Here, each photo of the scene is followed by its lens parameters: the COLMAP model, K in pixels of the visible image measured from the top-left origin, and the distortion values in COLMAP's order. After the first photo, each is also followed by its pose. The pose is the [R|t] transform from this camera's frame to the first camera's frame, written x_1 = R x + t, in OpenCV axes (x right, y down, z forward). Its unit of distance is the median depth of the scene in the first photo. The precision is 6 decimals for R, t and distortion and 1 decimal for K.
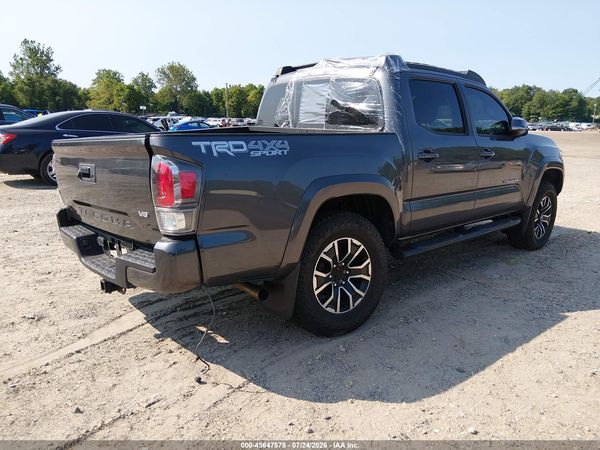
lens RADIAL K [[455.0, 0, 302.6], [0, 455.0, 226.8], [0, 0, 1]] dist [0.075634, -0.097769]
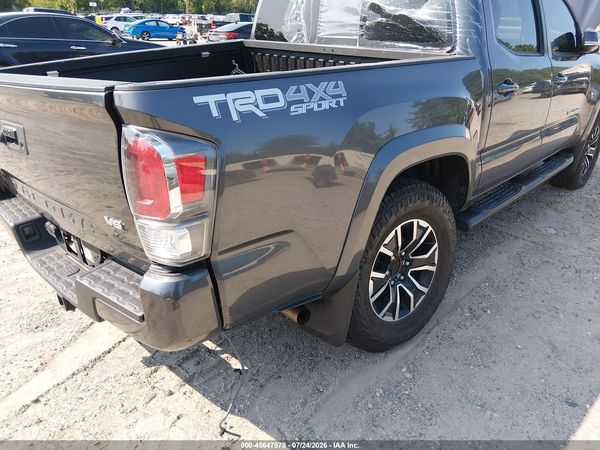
lens RADIAL K [[457.9, 0, 302.7], [0, 457.9, 225.3], [0, 0, 1]] dist [0.058056, -0.101972]
pose [[0.997843, -0.026334, 0.060128, -0.109387], [0.014195, 0.980894, 0.194026, -0.102694], [-0.064089, -0.192754, 0.979152, 0.313332]]
